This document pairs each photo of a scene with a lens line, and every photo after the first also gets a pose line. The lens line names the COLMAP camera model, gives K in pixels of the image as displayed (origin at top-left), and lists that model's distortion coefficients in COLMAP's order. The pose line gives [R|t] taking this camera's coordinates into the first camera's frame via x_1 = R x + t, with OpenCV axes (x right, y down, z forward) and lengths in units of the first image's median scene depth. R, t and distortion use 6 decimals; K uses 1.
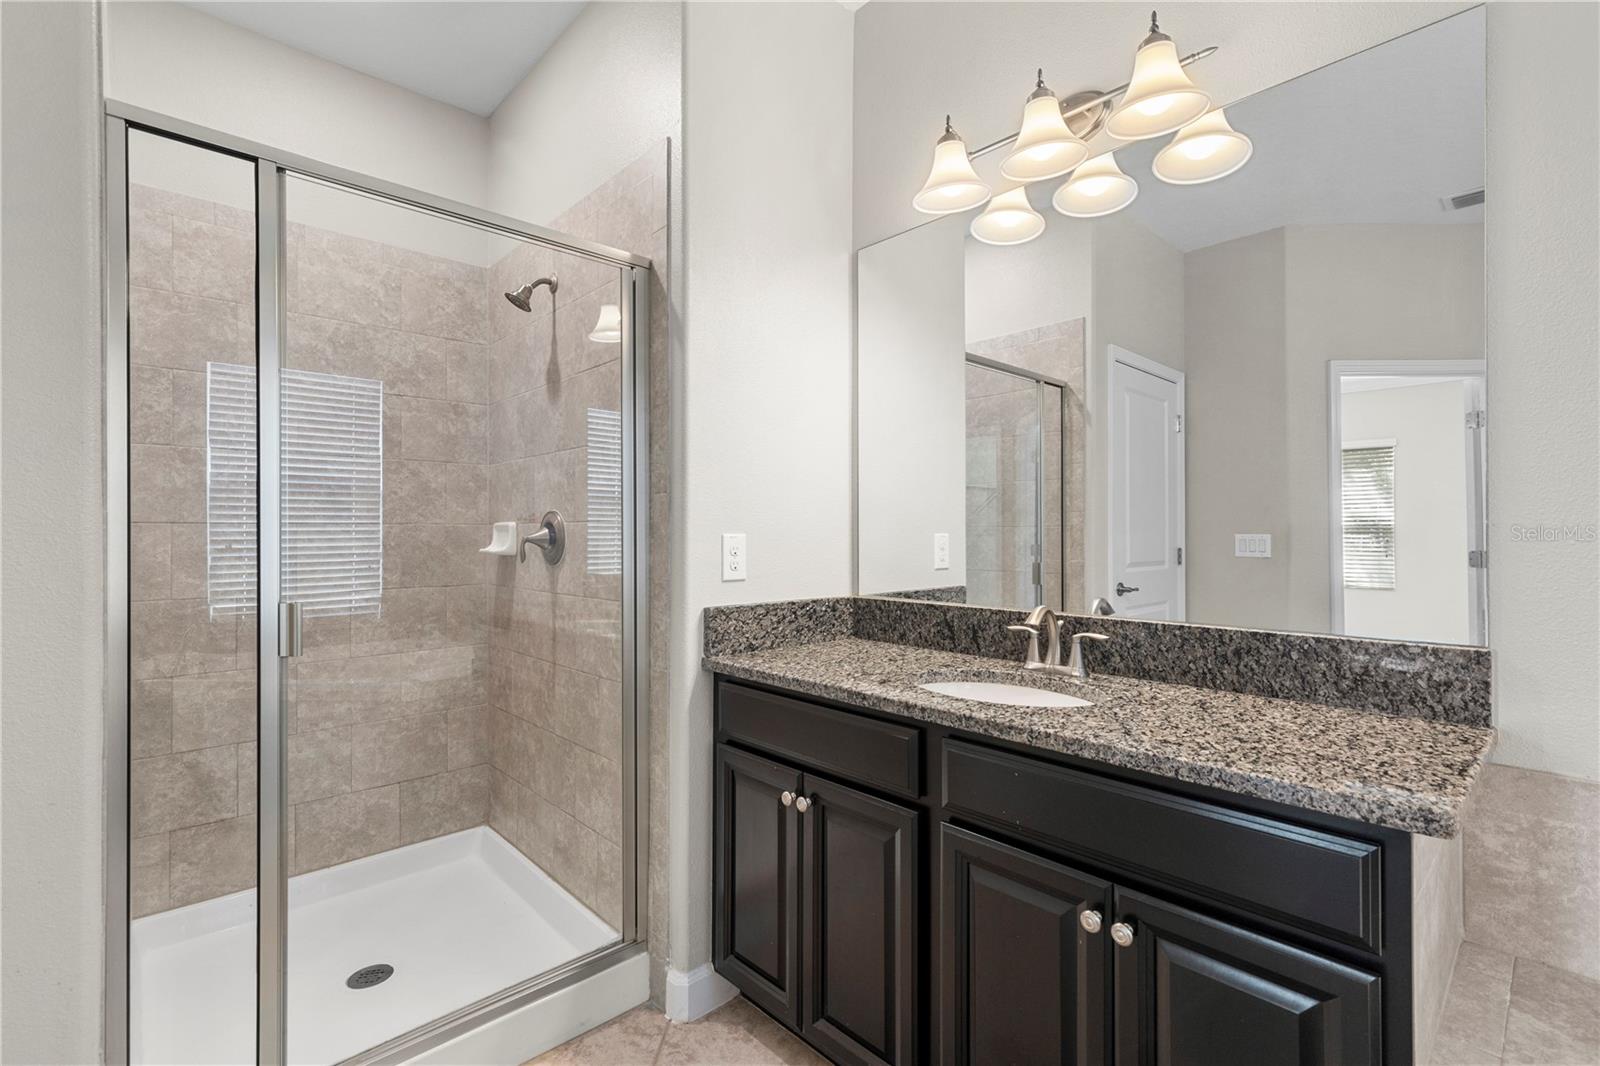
lens RADIAL K [[711.4, 0, 811.3], [0, 711.4, 535.4], [0, 0, 1]] dist [0.012368, -0.000377]
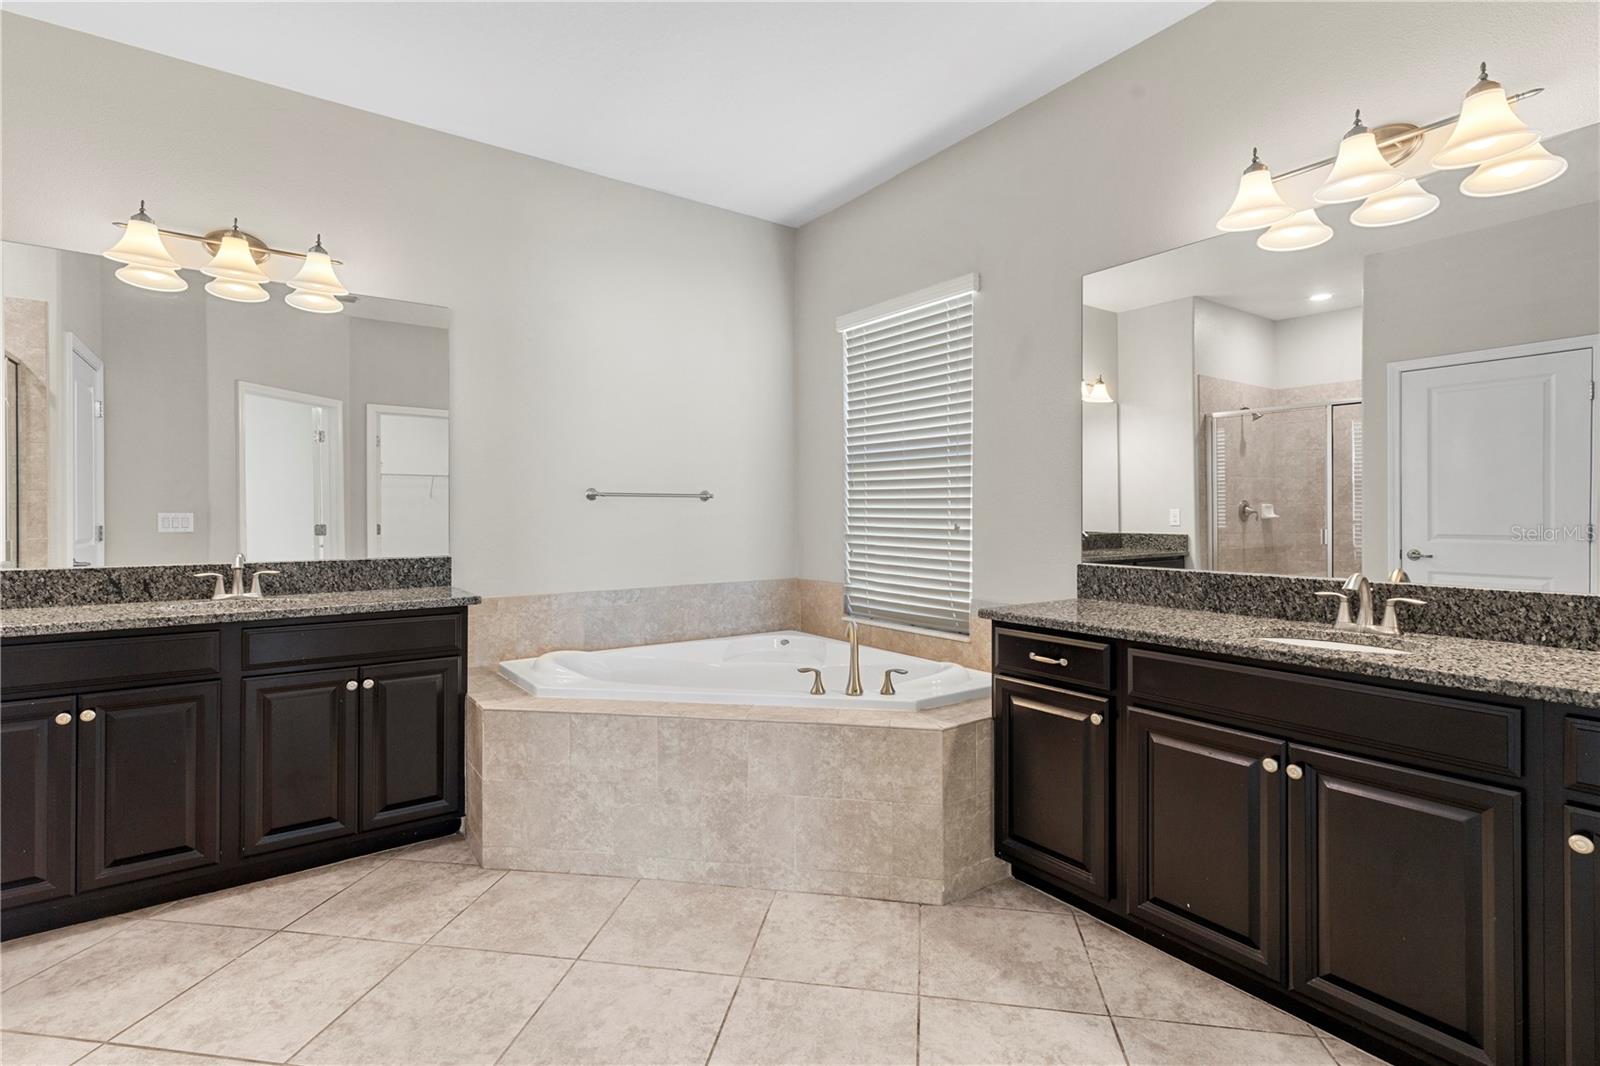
lens RADIAL K [[711.4, 0, 805.7], [0, 711.4, 516.0], [0, 0, 1]] dist [0.012368, -0.000377]
pose [[0.119283, 0.001922, 0.992858, -0.991485], [0.000458, 0.999998, -0.001991, 0.011003], [-0.992860, 0.000692, 0.119282, -0.399281]]
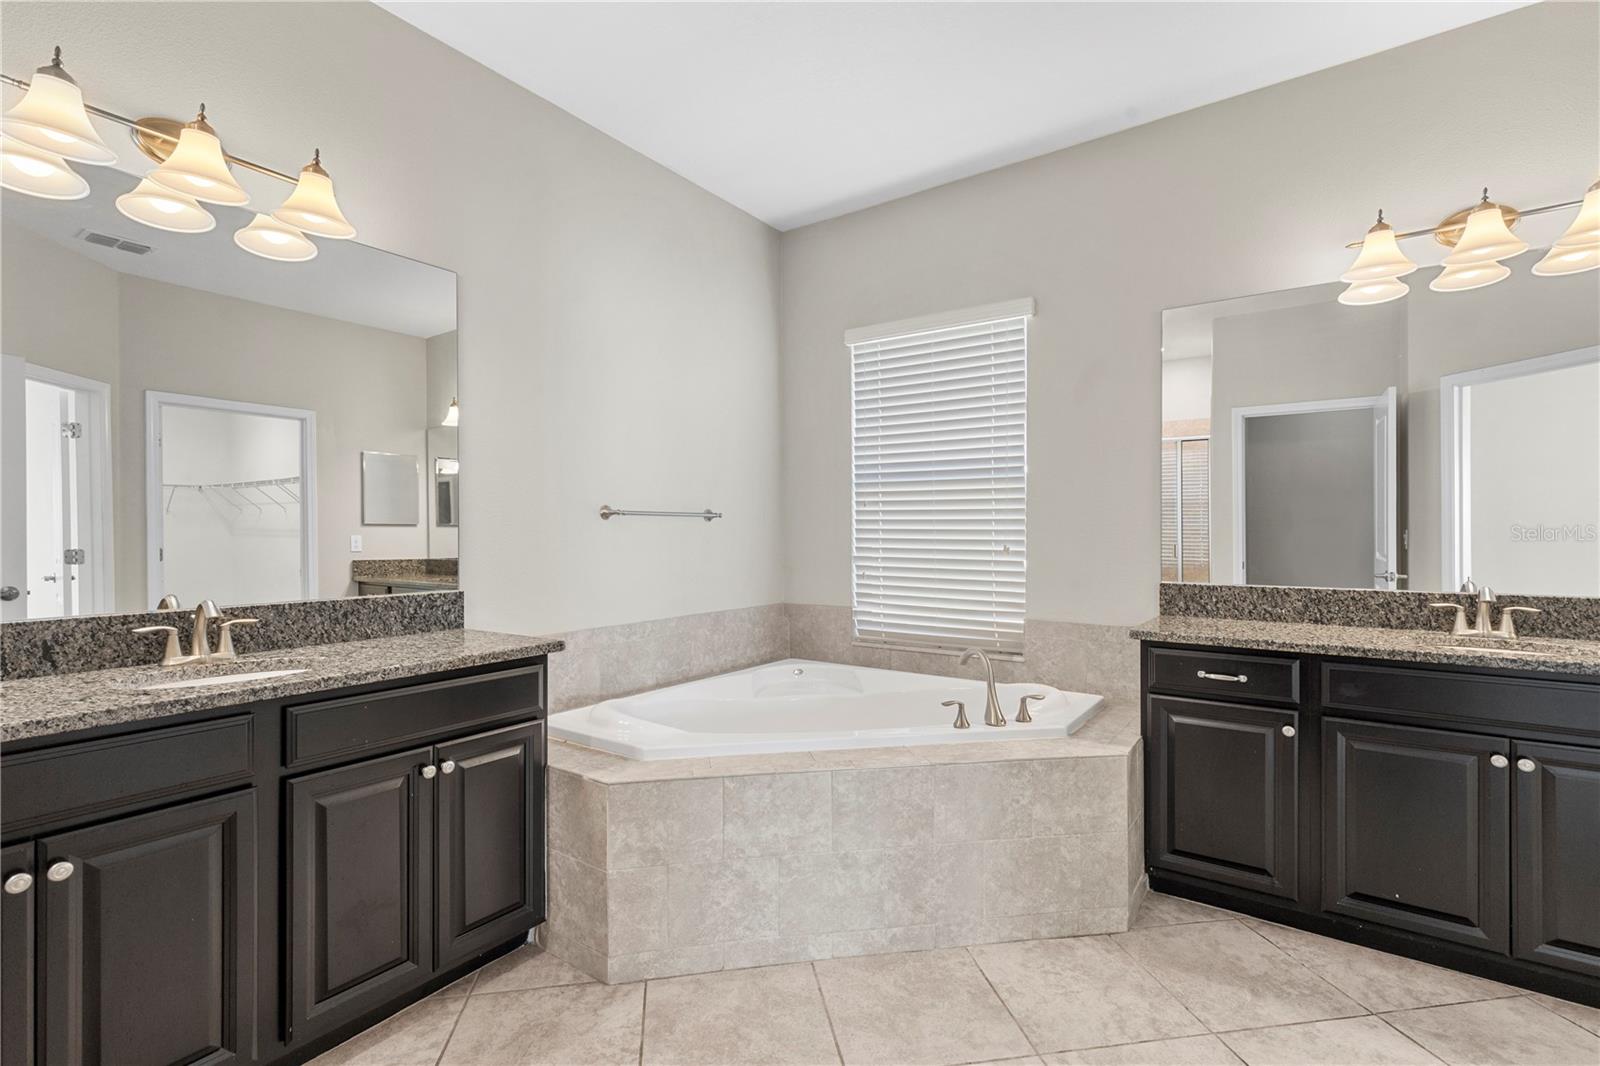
lens RADIAL K [[711.4, 0, 807.3], [0, 711.4, 534.0], [0, 0, 1]] dist [0.012368, -0.000377]
pose [[-0.198188, 0.000956, 0.980164, -0.828387], [0.002676, 0.999996, -0.000434, 0.000487], [-0.980160, 0.002537, -0.198190, 0.287100]]
